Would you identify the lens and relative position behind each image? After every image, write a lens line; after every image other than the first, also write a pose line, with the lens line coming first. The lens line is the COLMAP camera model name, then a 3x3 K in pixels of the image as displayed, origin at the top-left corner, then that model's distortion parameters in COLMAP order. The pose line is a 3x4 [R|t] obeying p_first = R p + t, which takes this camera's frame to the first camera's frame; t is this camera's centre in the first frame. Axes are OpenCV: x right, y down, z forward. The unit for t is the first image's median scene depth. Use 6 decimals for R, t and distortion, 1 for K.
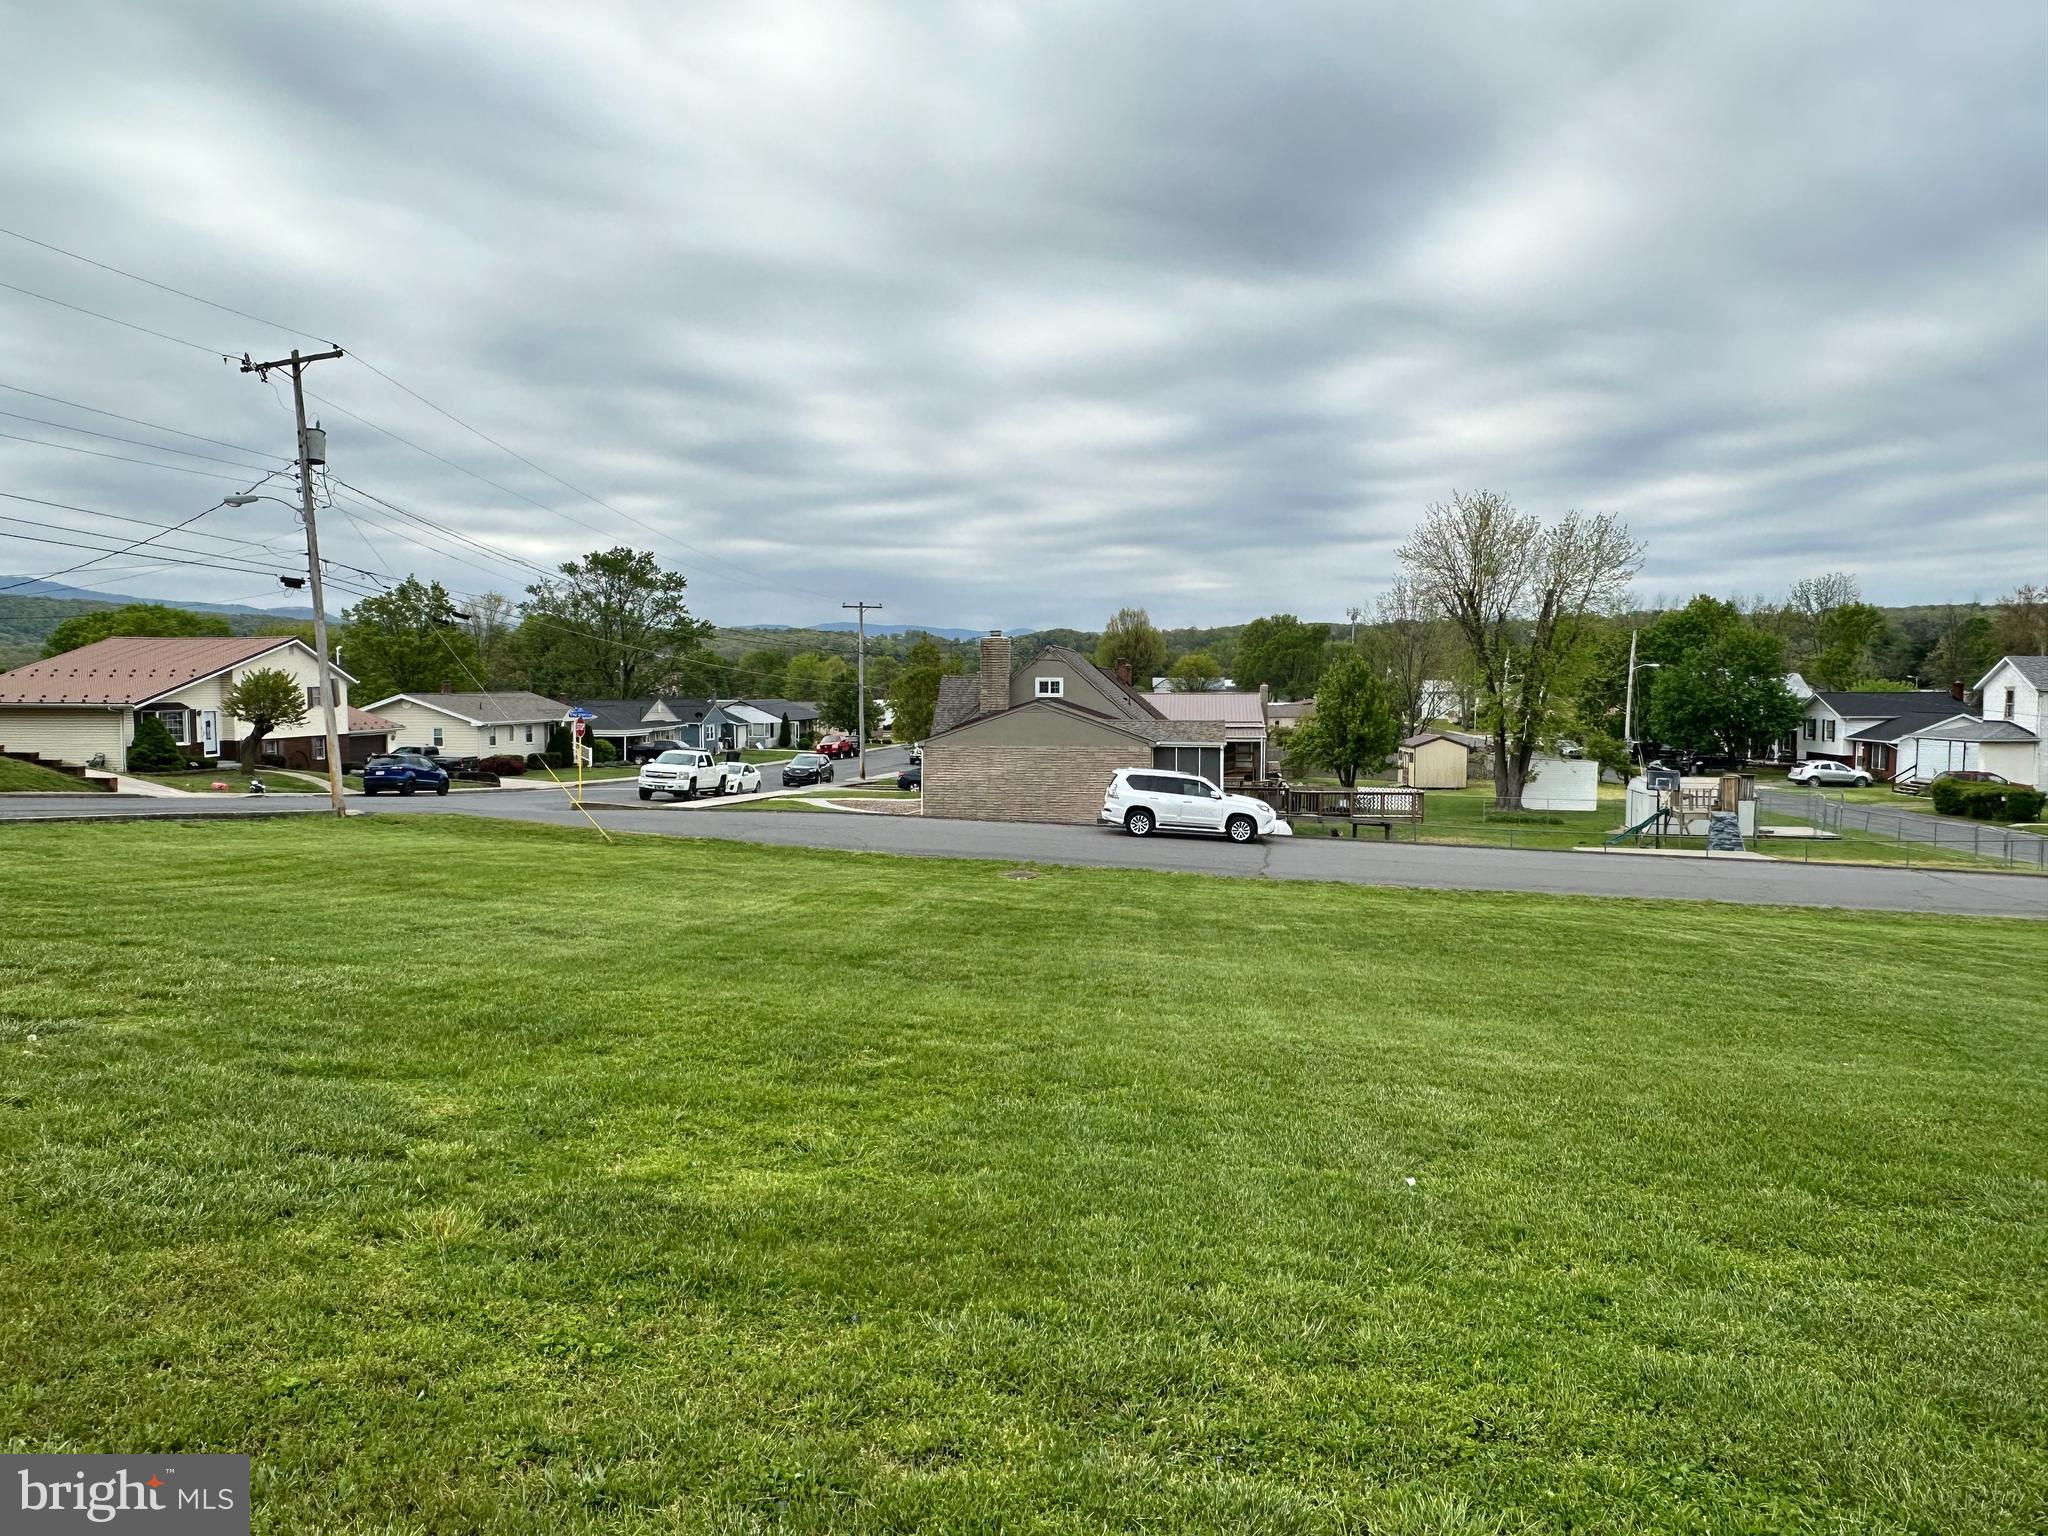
lens RADIAL K [[1373.7, 0, 1024.0], [0, 1373.7, 768.0], [0, 0, 1]] dist [0.001420, 0.000367]
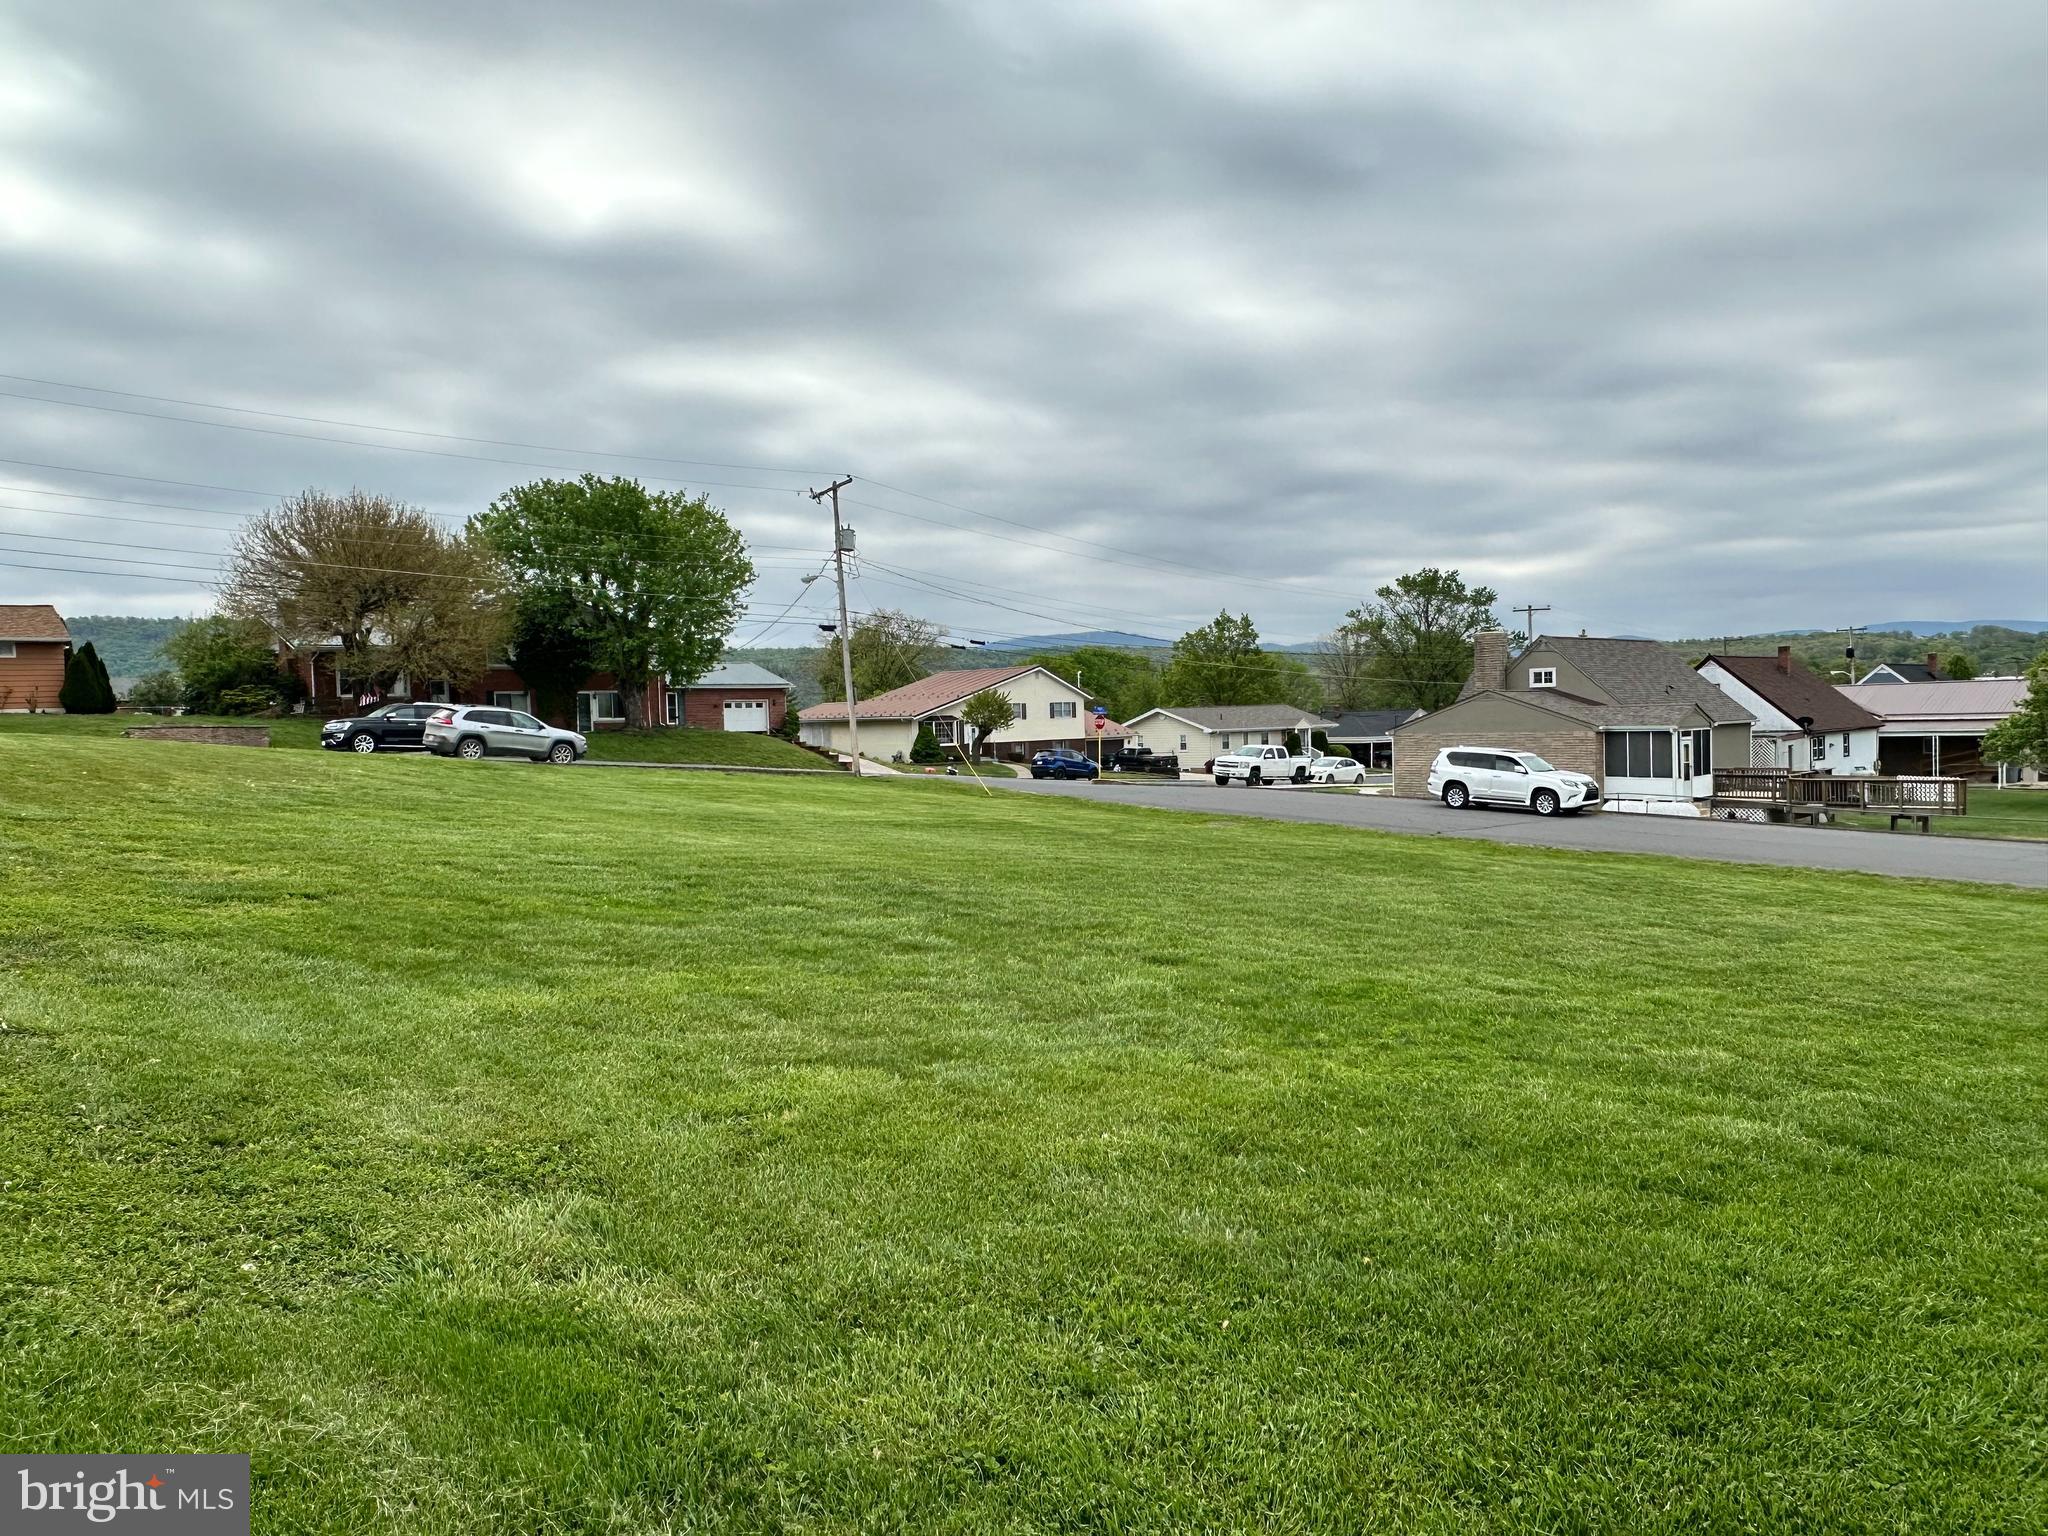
lens RADIAL K [[1373.7, 0, 1024.0], [0, 1373.7, 768.0], [0, 0, 1]] dist [0.001420, 0.000367]
pose [[0.764882, -0.000403, -0.644170, 0.383915], [-0.009712, 0.999879, -0.012158, 0.025305], [0.644097, 0.015556, 0.764786, -0.036575]]
